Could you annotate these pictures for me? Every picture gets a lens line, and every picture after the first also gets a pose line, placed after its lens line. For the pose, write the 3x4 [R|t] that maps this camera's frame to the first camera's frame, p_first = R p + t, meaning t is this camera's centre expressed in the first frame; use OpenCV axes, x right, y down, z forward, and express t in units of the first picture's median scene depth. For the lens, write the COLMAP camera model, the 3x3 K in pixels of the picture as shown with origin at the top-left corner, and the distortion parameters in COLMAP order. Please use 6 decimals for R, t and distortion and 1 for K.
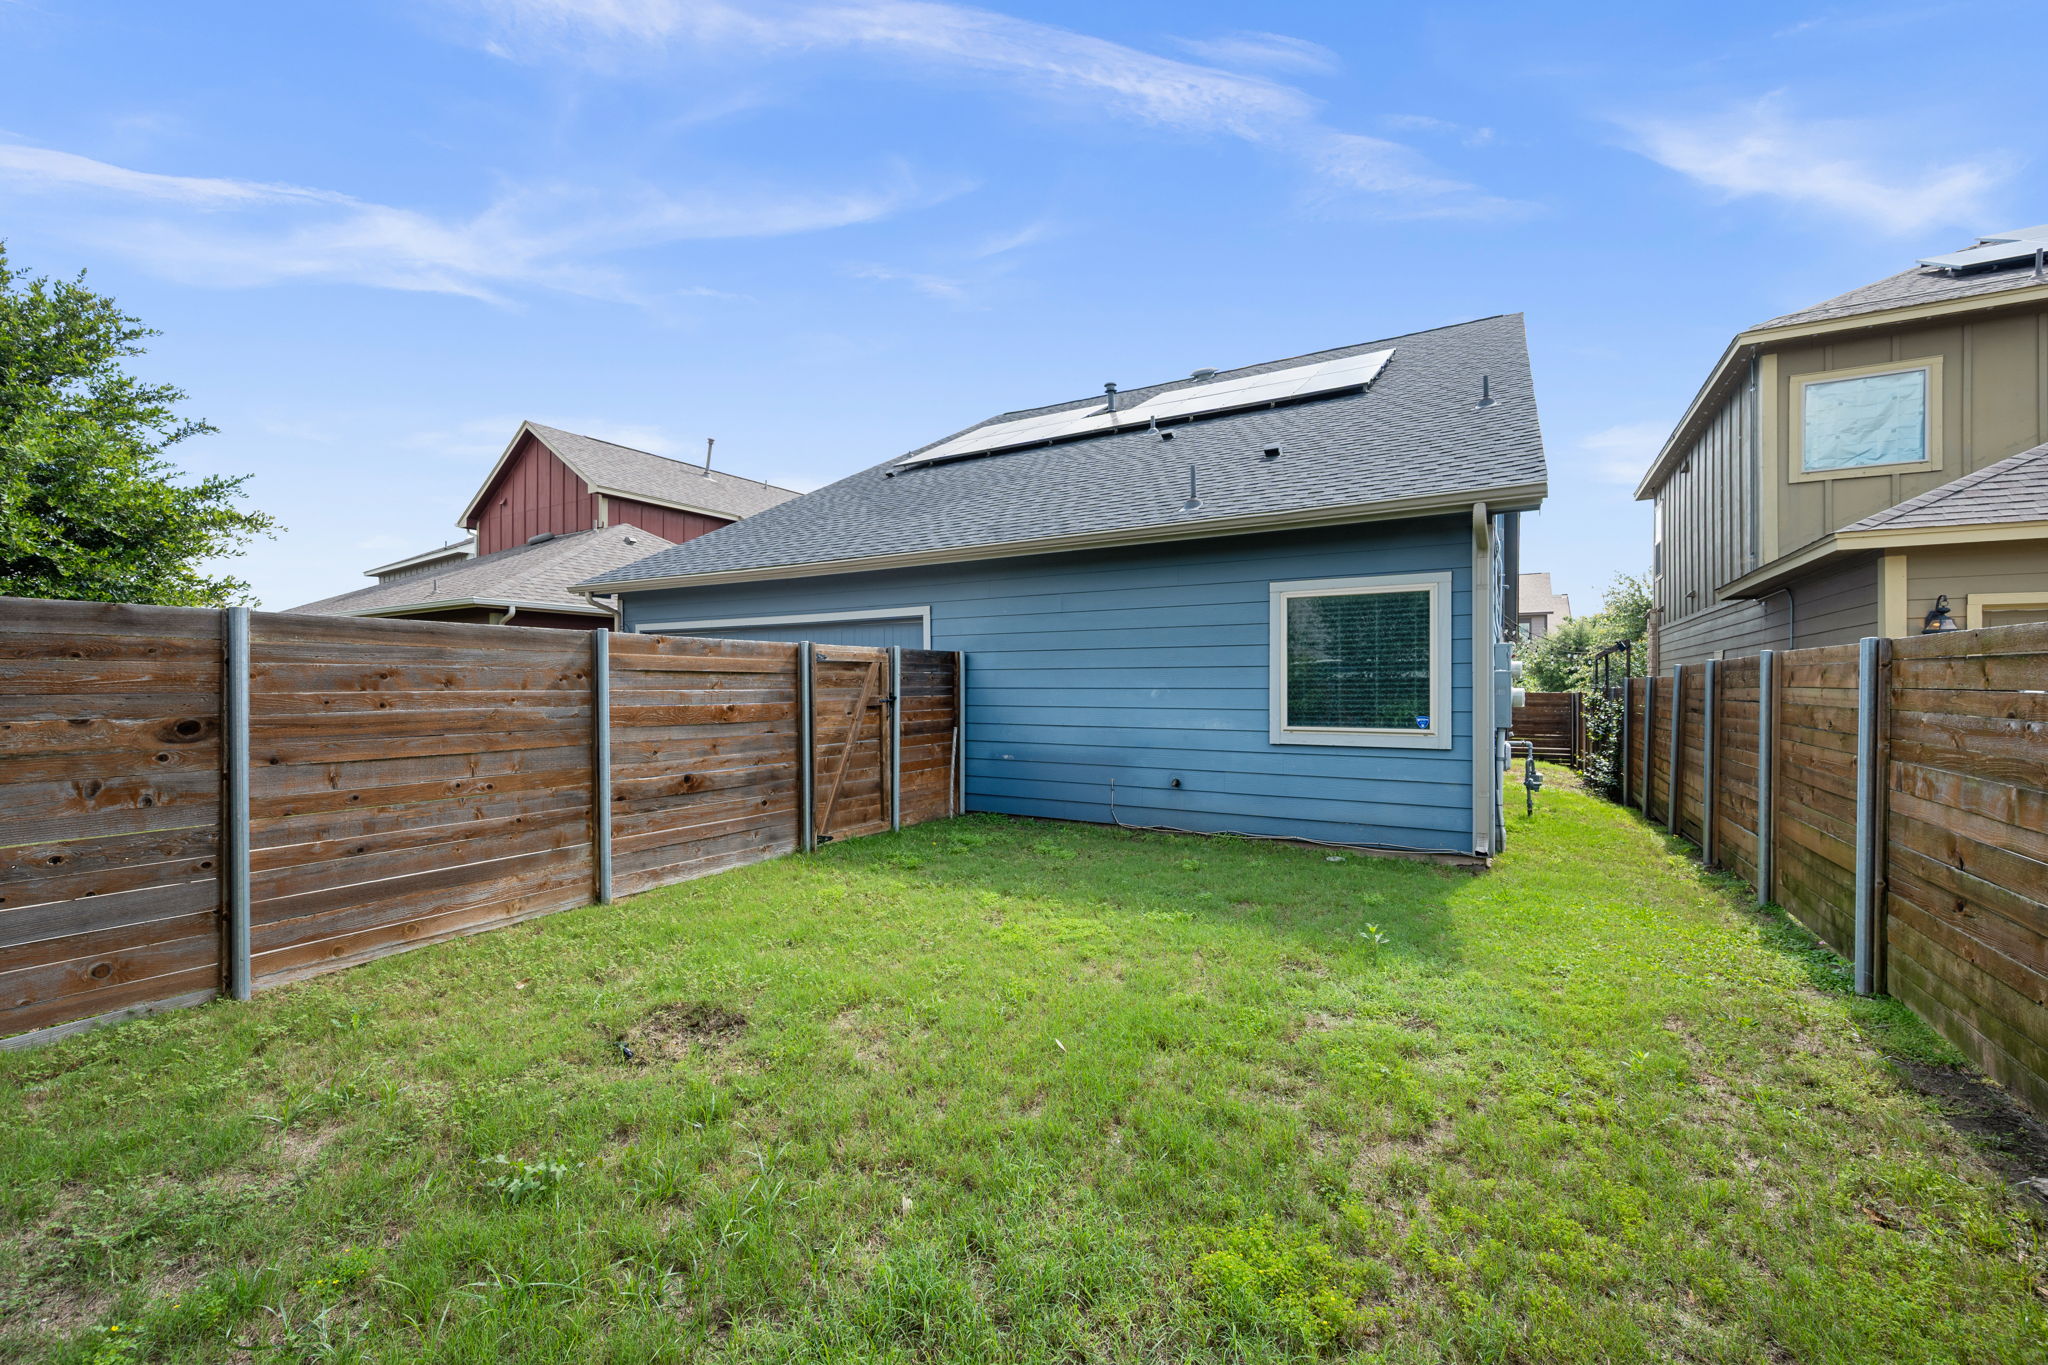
lens RADIAL K [[802.0, 0, 1021.4], [0, 802.0, 699.2], [0, 0, 1]] dist [0.000170, 0.000114]
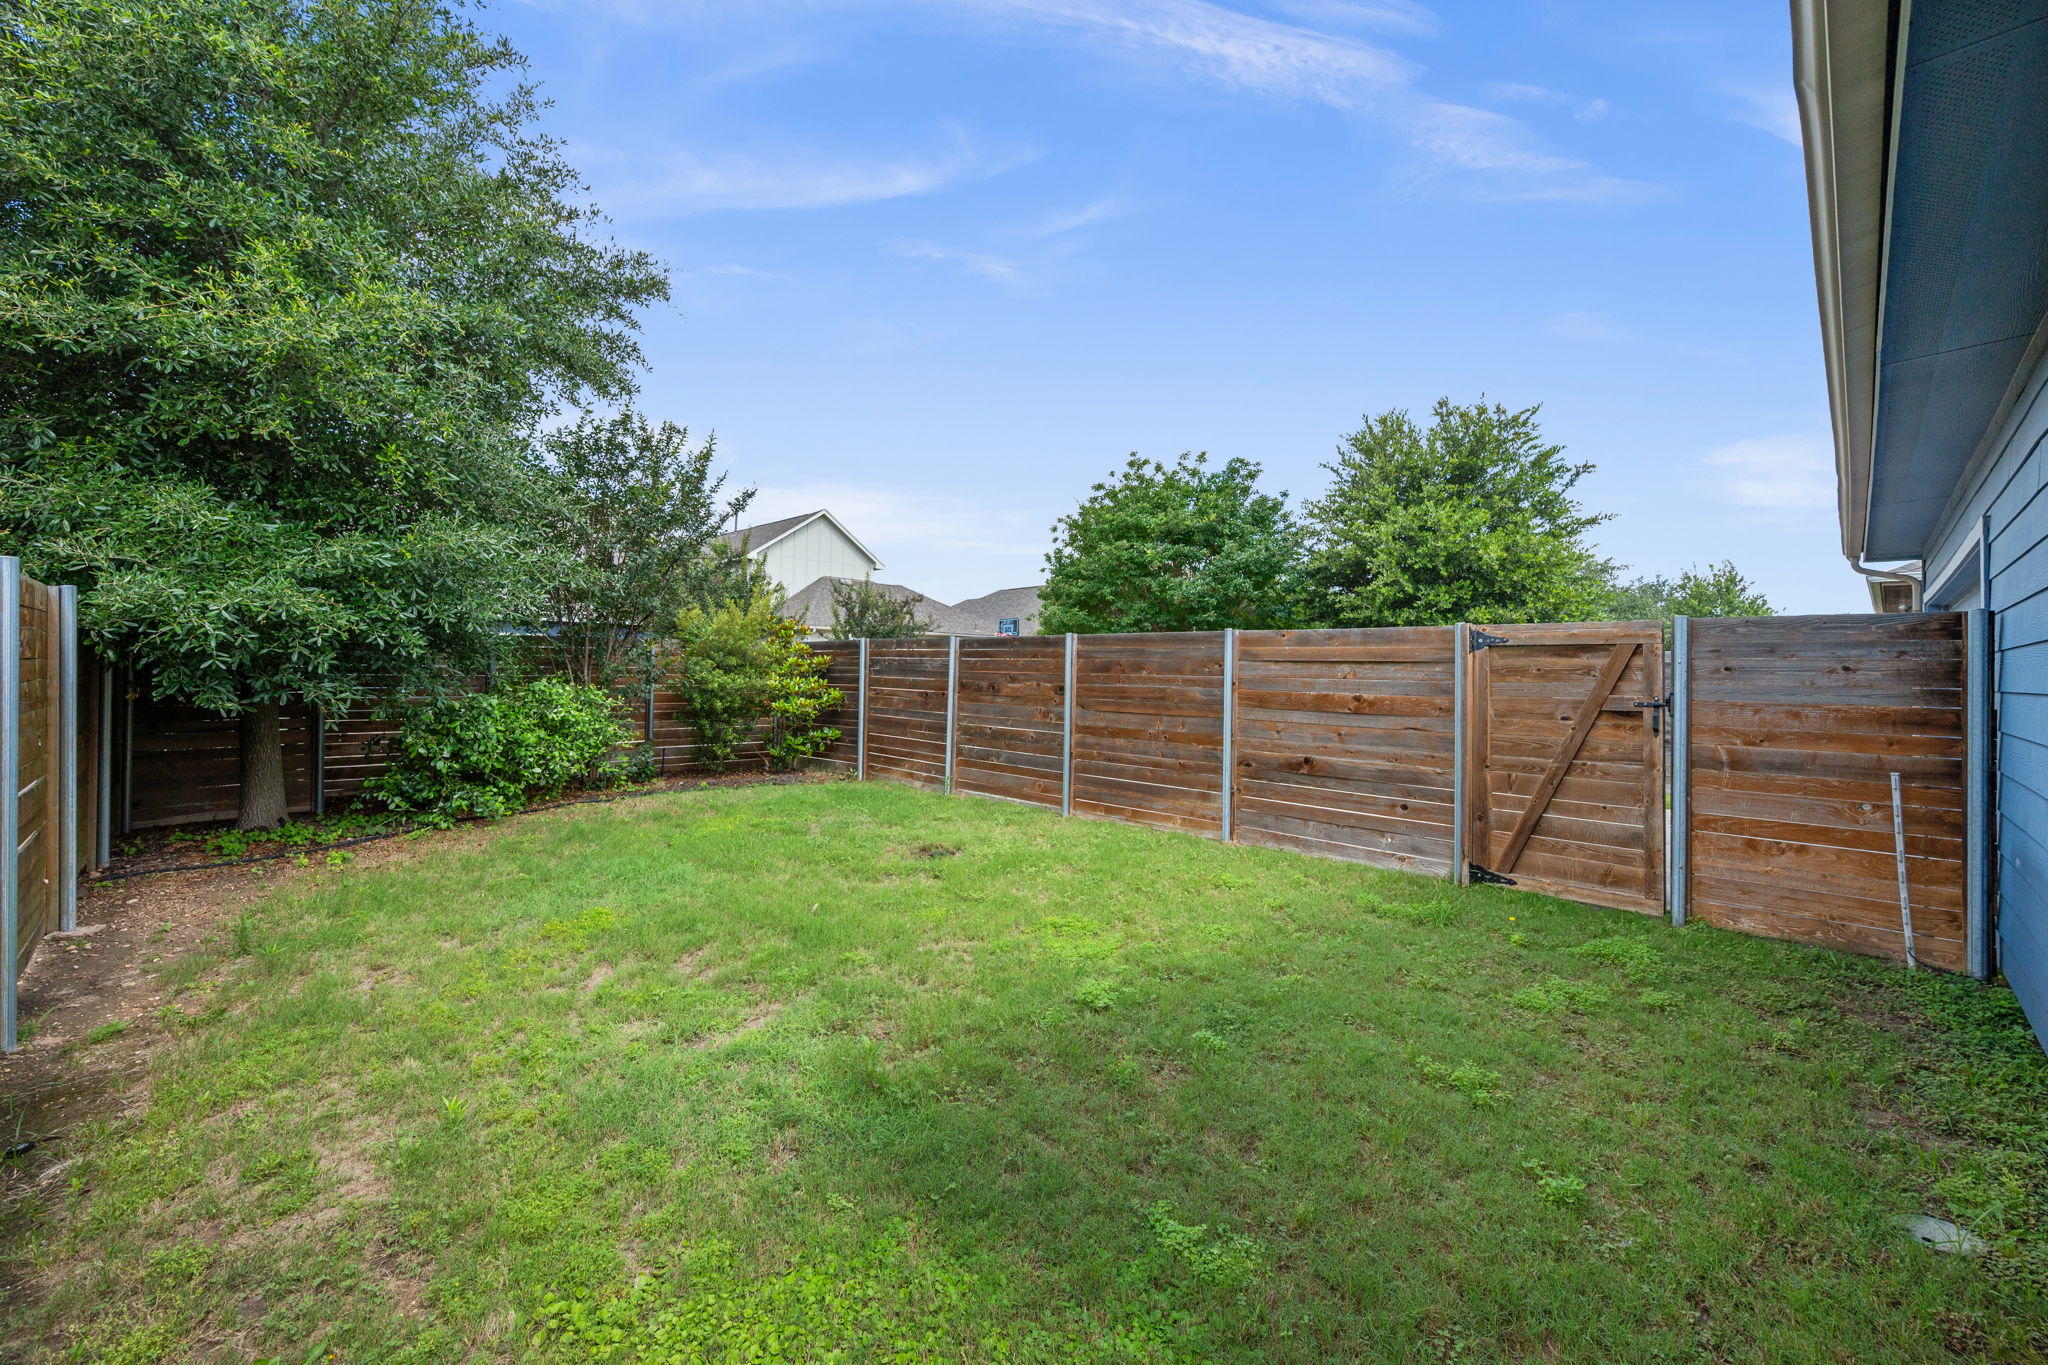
lens RADIAL K [[802.0, 0, 1021.4], [0, 802.0, 699.2], [0, 0, 1]] dist [0.000170, 0.000114]
pose [[-0.255362, 0.032294, -0.966306, 0.703198], [-0.032848, 0.998575, 0.042053, -0.015524], [0.966287, 0.042479, -0.253937, 0.875476]]
